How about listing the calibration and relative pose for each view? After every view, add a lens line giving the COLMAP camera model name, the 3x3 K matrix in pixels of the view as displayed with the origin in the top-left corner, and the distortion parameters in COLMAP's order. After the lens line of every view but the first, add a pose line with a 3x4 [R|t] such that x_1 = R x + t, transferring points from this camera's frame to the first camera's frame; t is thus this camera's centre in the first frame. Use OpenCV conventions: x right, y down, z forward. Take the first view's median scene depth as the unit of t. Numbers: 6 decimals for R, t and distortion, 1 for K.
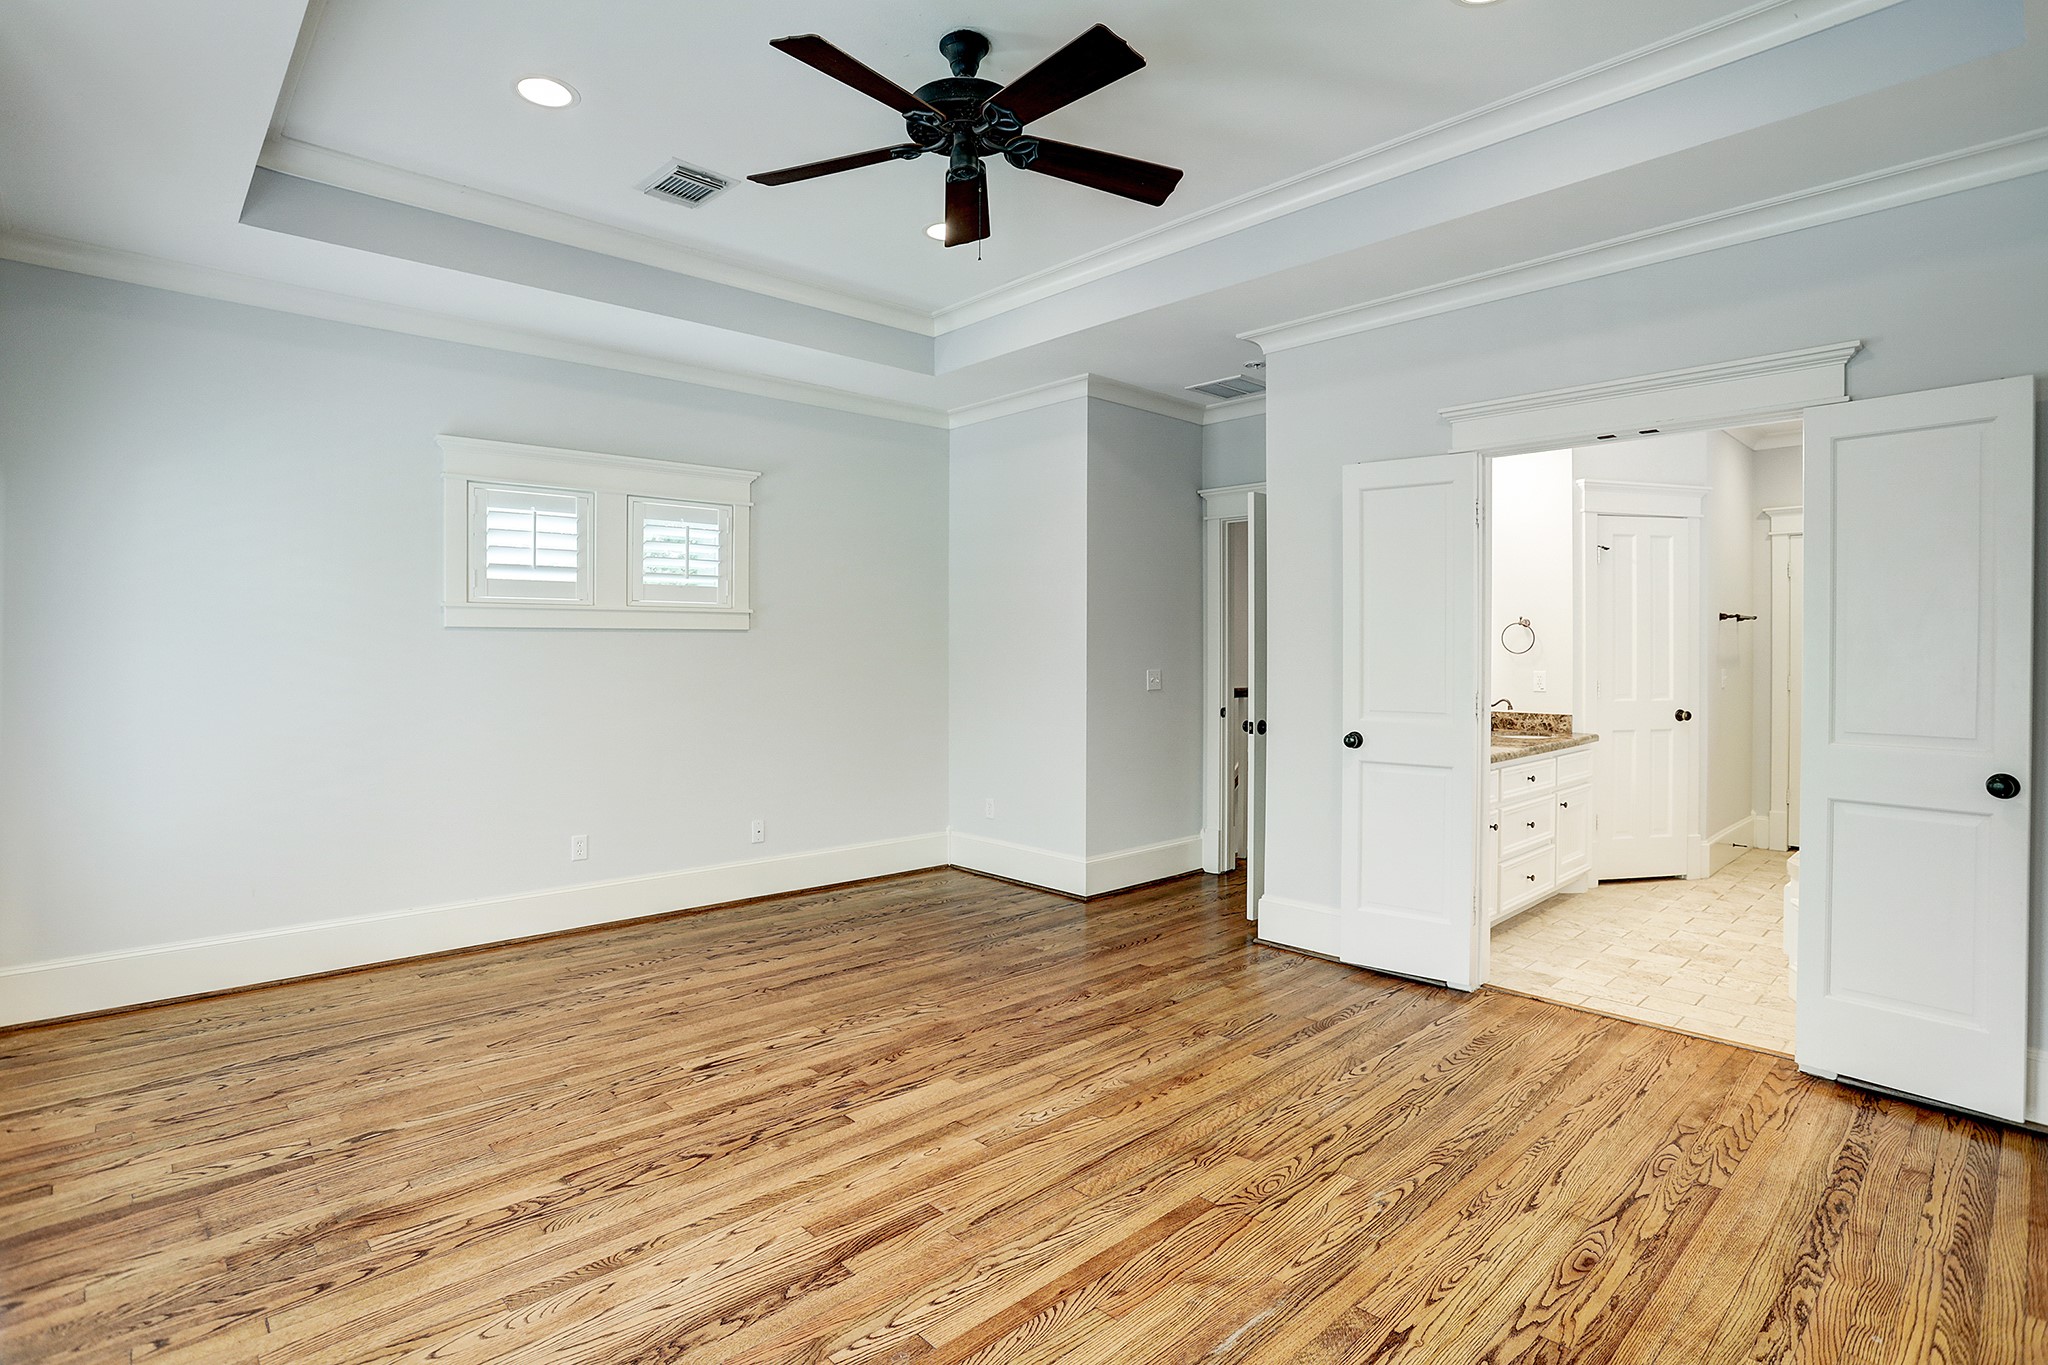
lens RADIAL K [[1002.8, 0, 1007.9], [0, 1002.8, 653.1], [0, 0, 1]] dist [-0.067778, 0.027259]
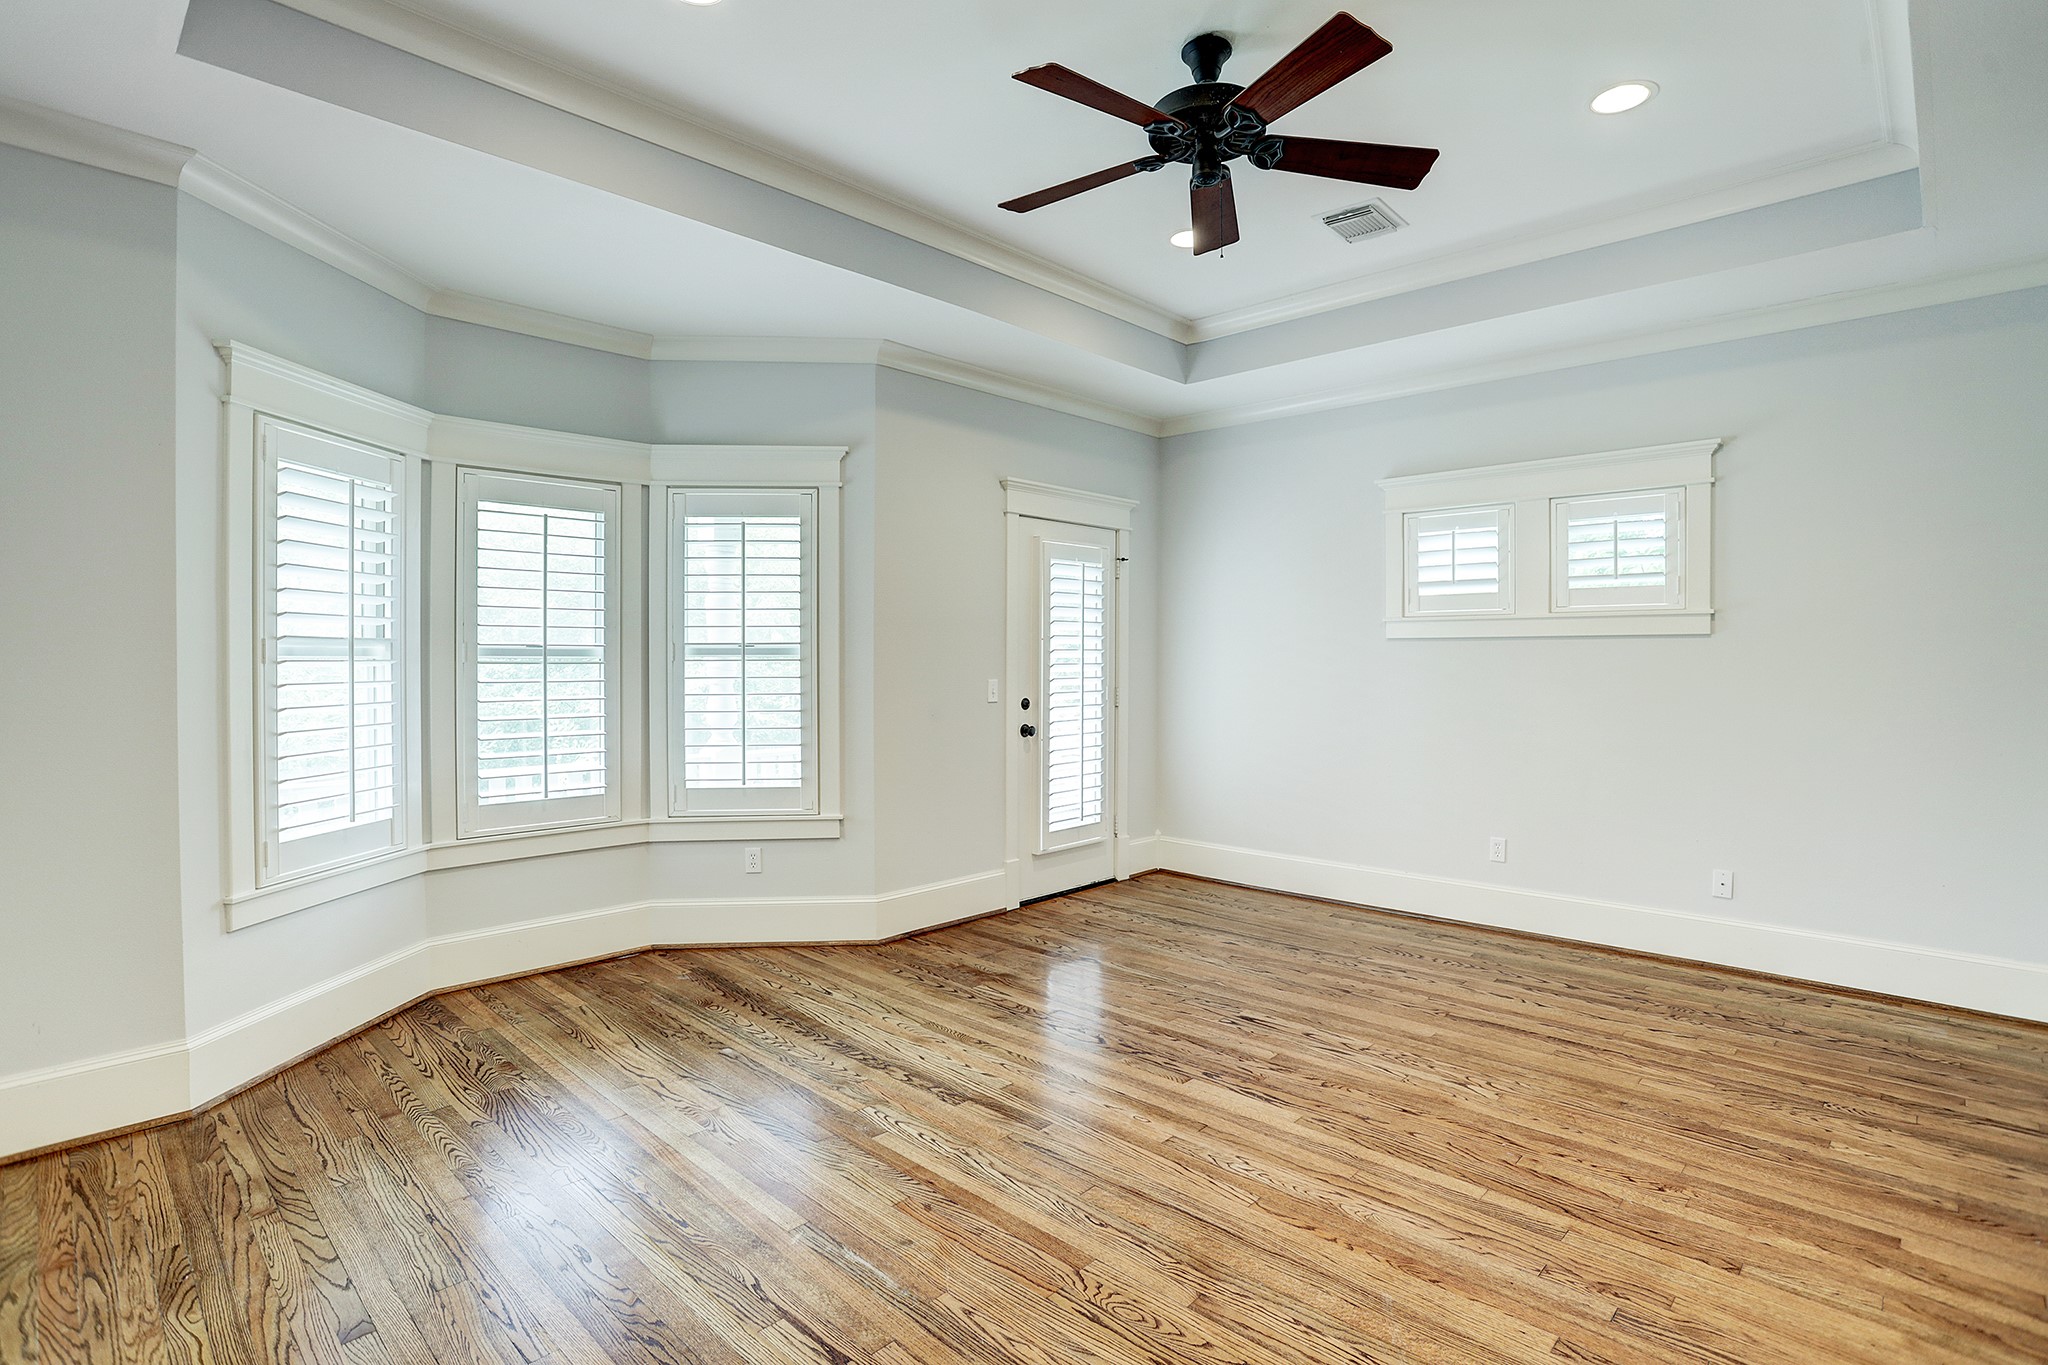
lens RADIAL K [[1009.8, 0, 1060.4], [0, 1009.8, 665.2], [0, 0, 1]] dist [-0.075208, 0.030766]
pose [[0.088240, 0.008461, -0.996063, 0.851761], [-0.003872, 0.999959, 0.008152, -0.004224], [0.996092, 0.003138, 0.088269, 0.687321]]
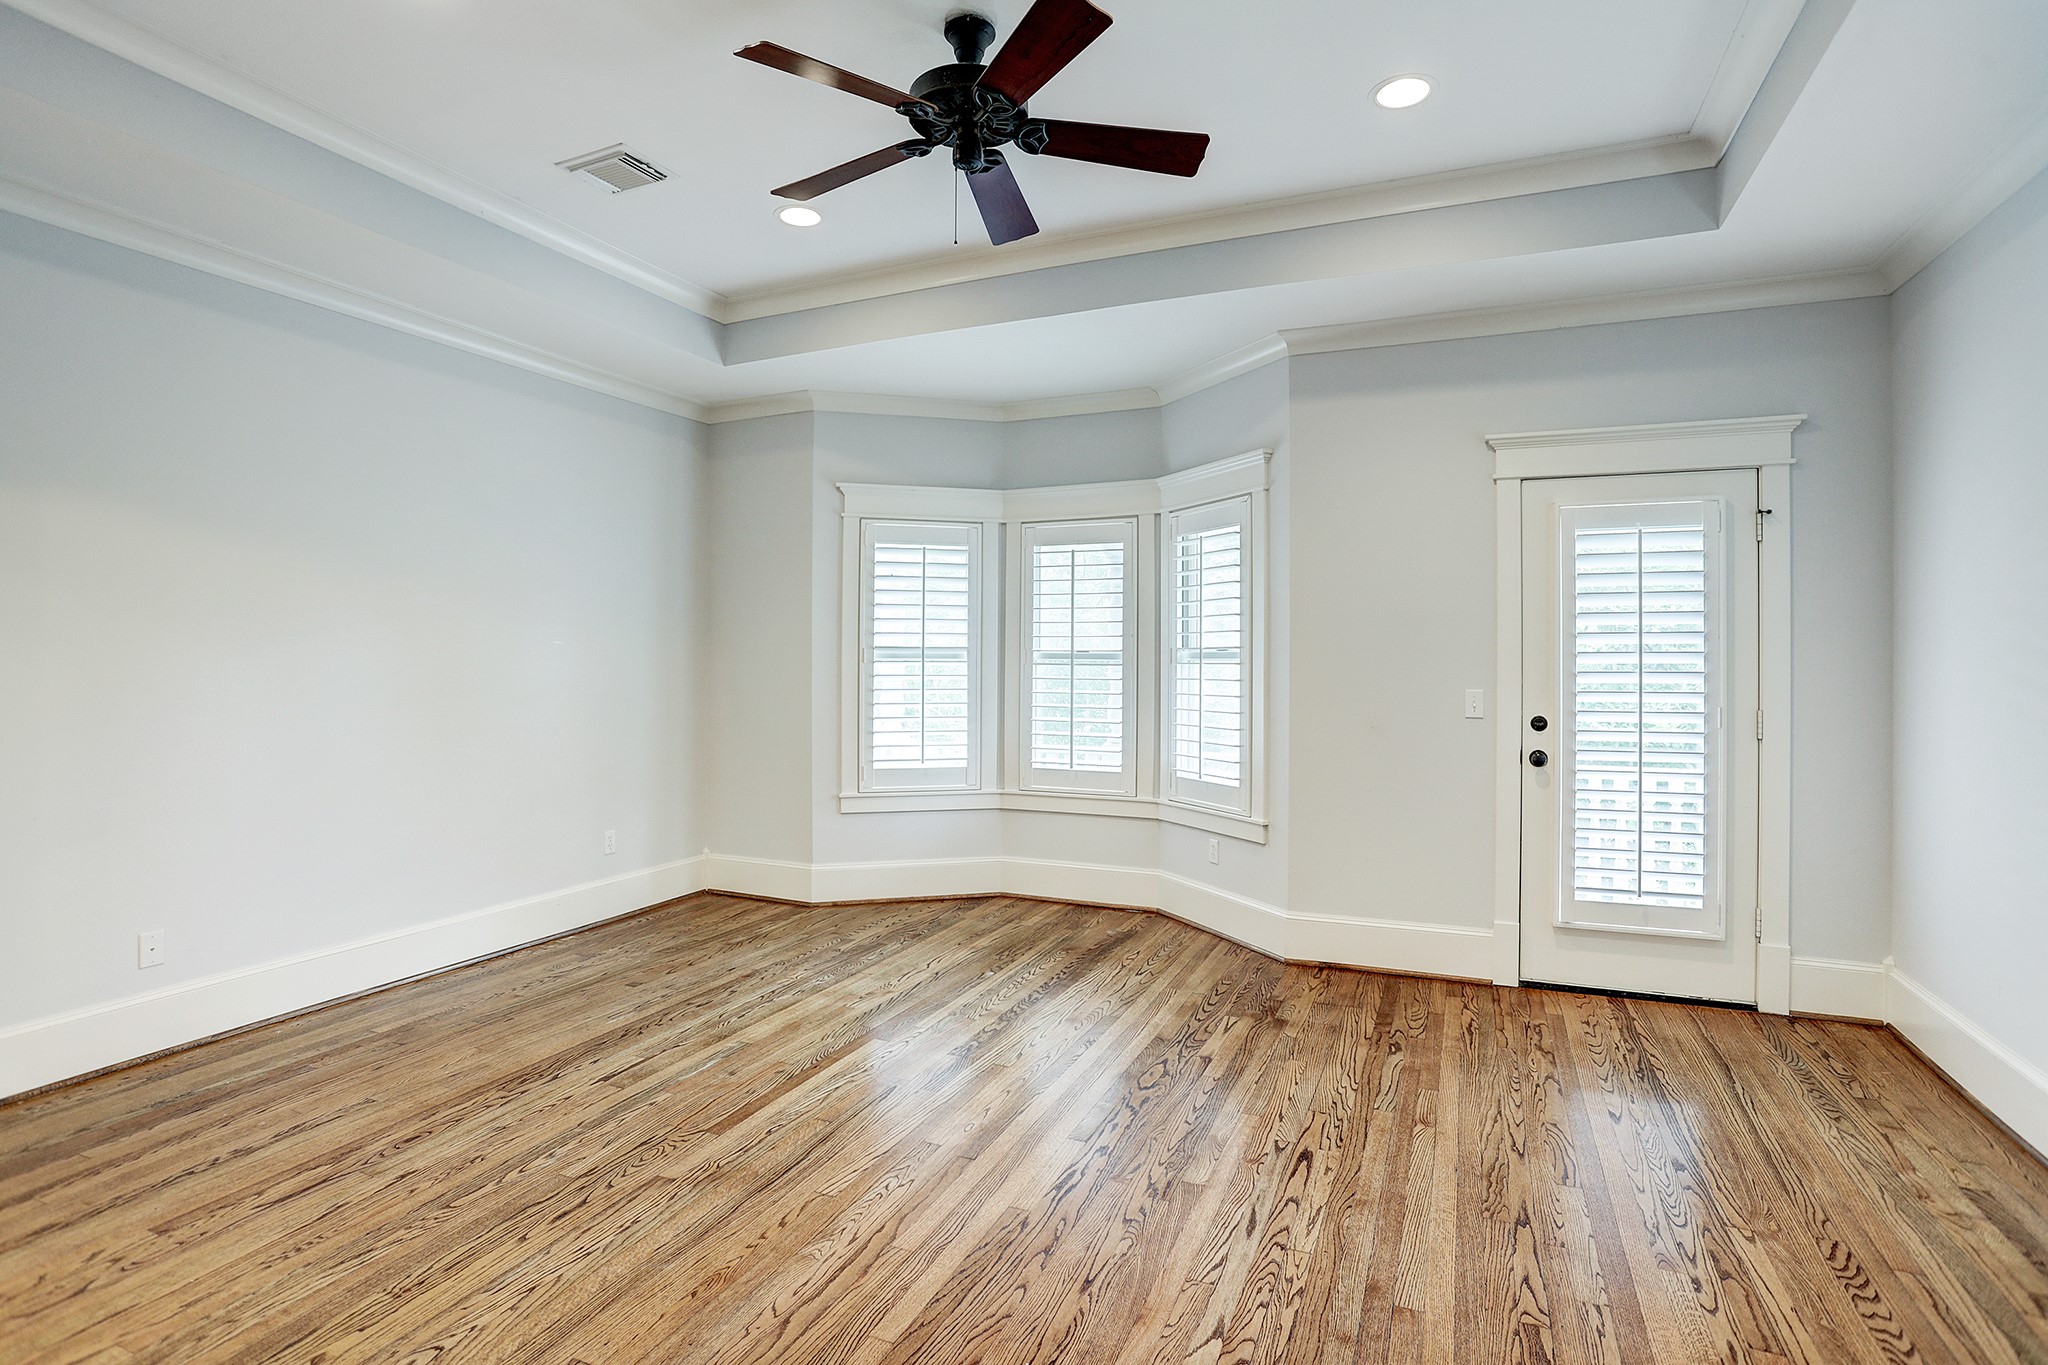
lens RADIAL K [[1035.6, 0, 1023.5], [0, 1035.6, 644.1], [0, 0, 1]] dist [-0.072692, 0.030680]
pose [[-0.916859, -0.009666, -0.399094, 0.269088], [-0.005592, 0.999920, -0.011373, -0.007765], [0.399172, -0.008196, -0.916839, 1.732109]]
